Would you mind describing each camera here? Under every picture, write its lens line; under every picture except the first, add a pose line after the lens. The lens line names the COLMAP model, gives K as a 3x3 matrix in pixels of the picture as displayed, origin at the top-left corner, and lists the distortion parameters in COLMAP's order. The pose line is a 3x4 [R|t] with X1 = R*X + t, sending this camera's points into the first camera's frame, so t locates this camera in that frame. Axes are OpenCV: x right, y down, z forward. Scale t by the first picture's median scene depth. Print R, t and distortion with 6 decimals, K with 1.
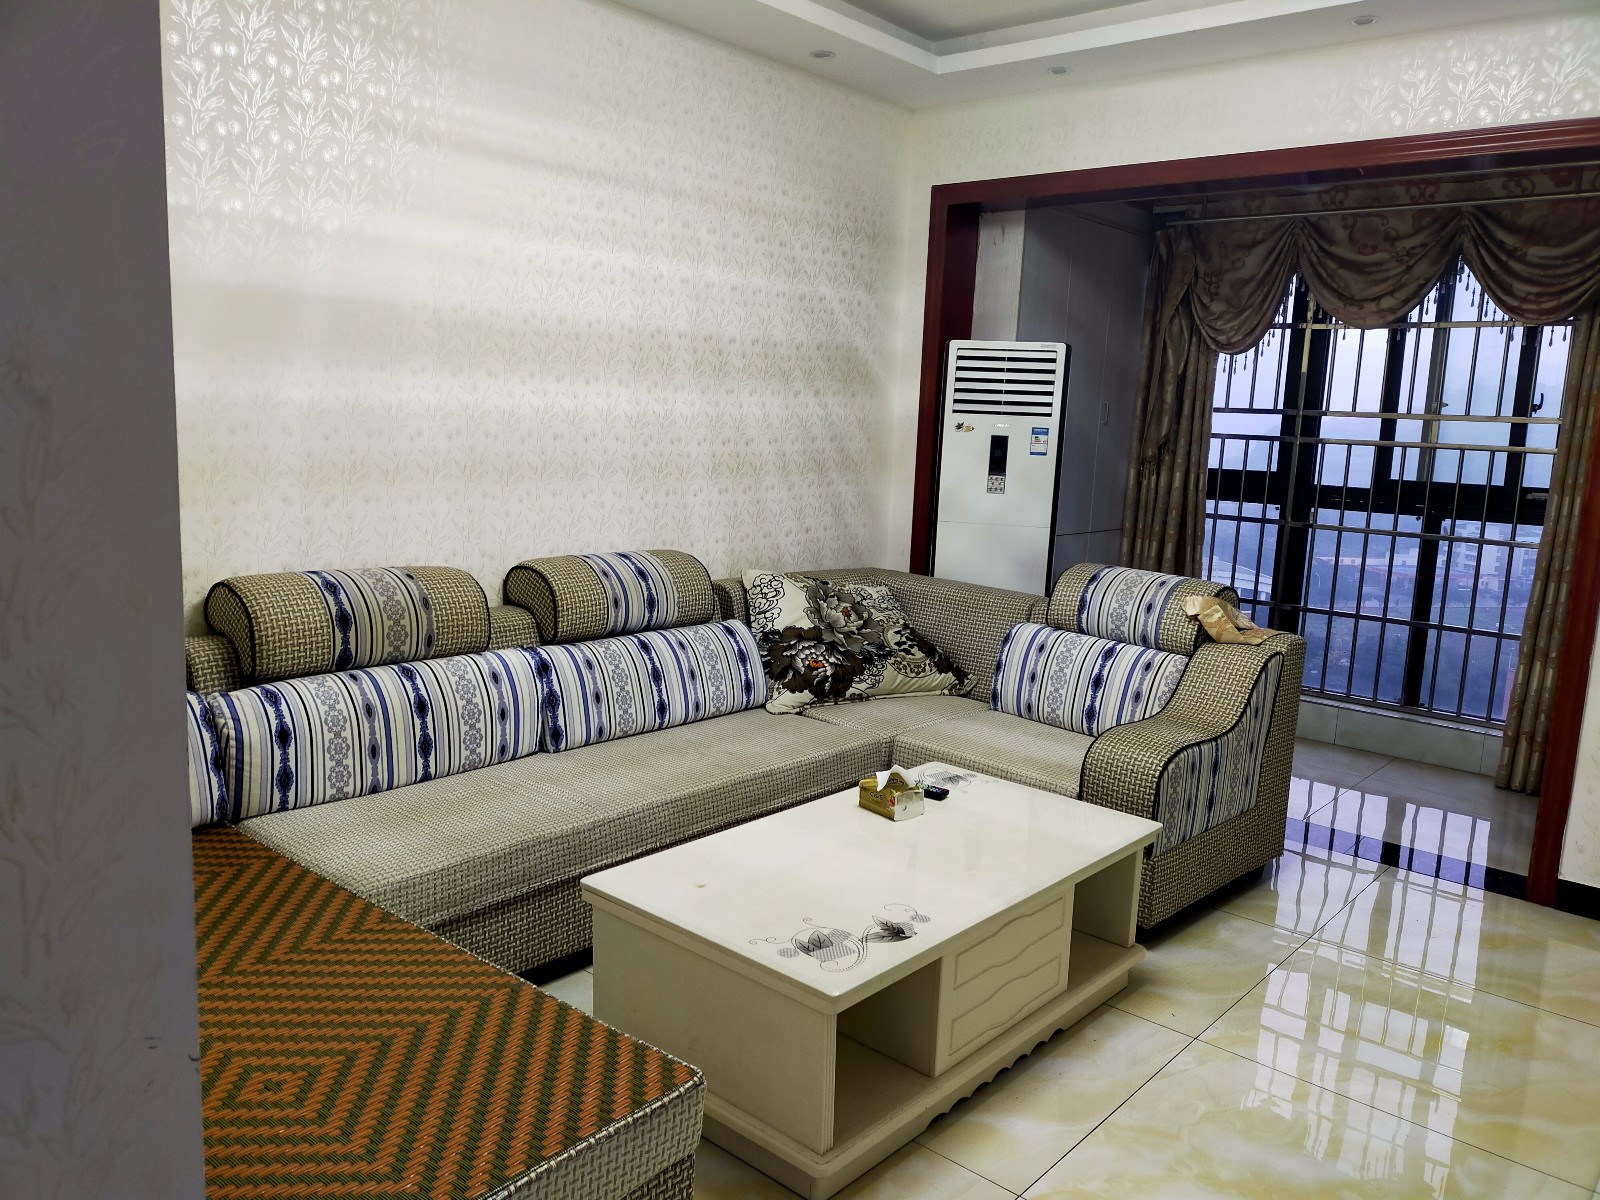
lens RADIAL K [[1220.5, 0, 800.0], [0, 1220.5, 600.0], [0, 0, 1]] dist [0.092655, -0.106543]
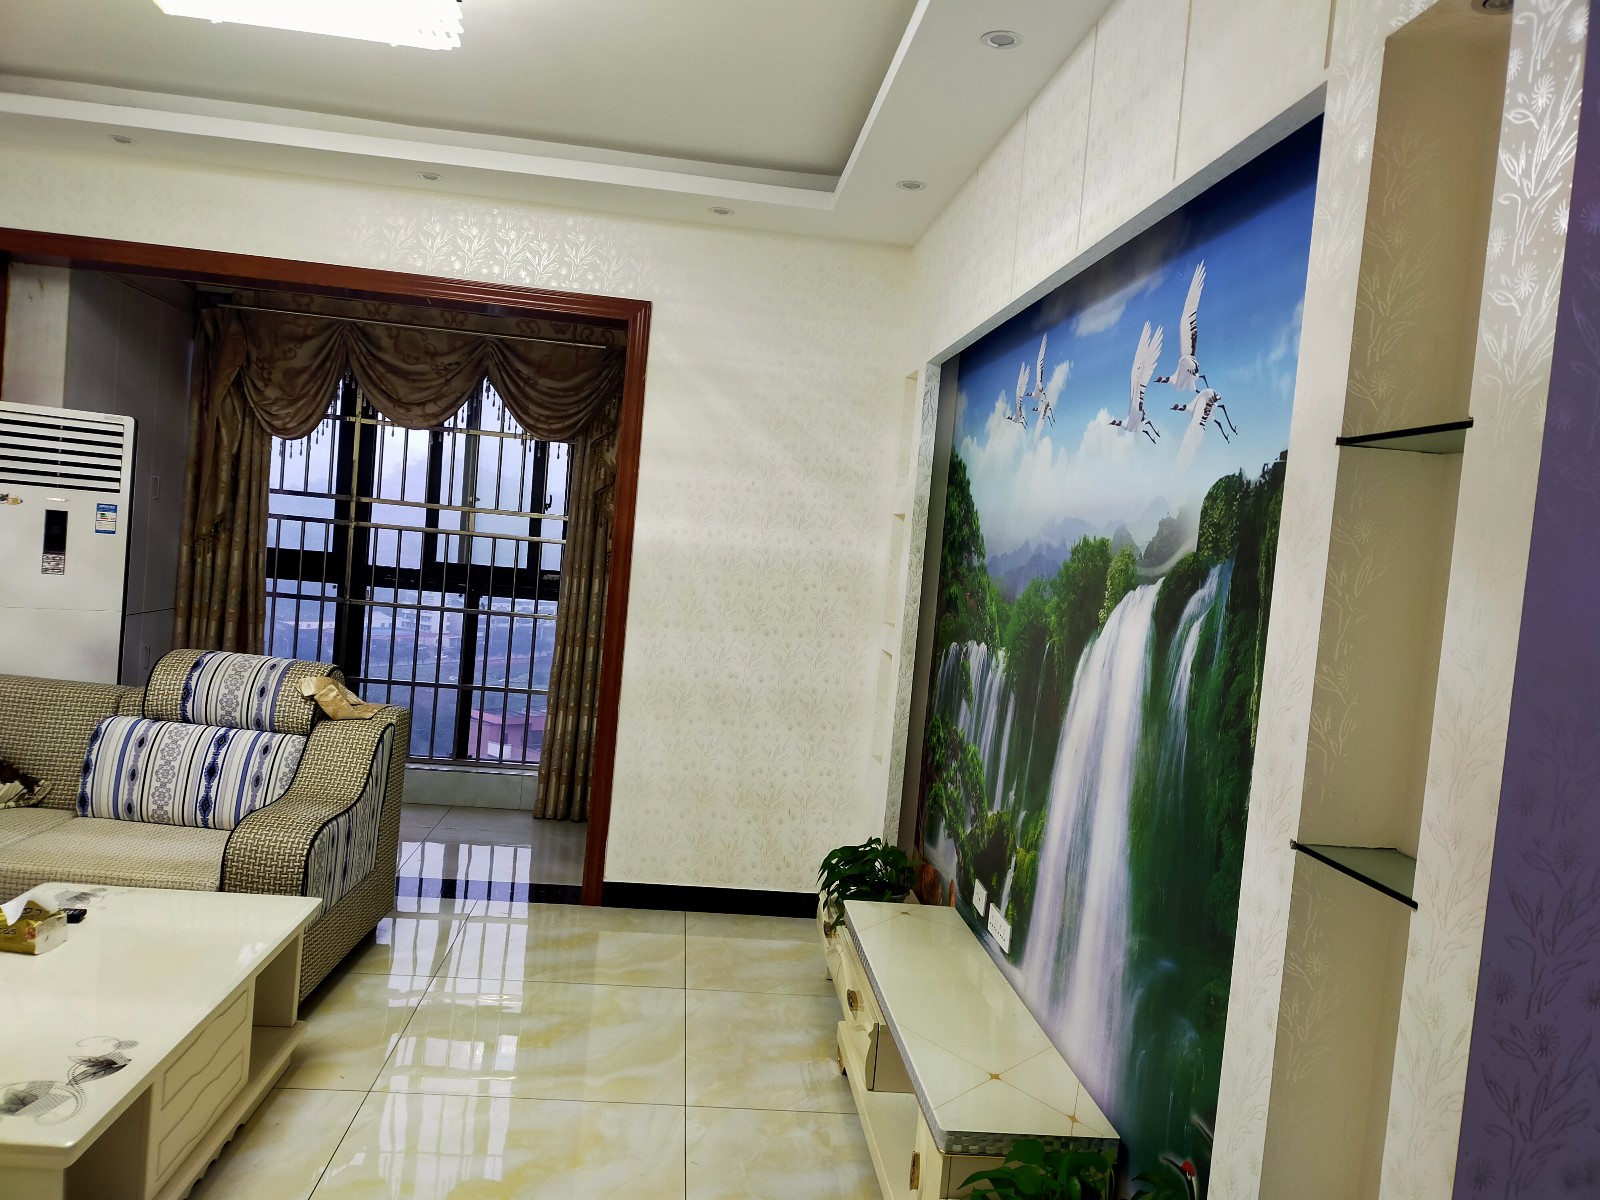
lens RADIAL K [[1220.5, 0, 800.0], [0, 1220.5, 600.0], [0, 0, 1]] dist [0.092655, -0.106543]
pose [[0.696731, -0.017052, 0.717130, -0.113209], [0.053982, 0.998129, -0.028713, -0.012872], [-0.715299, 0.058718, 0.696348, -0.026020]]
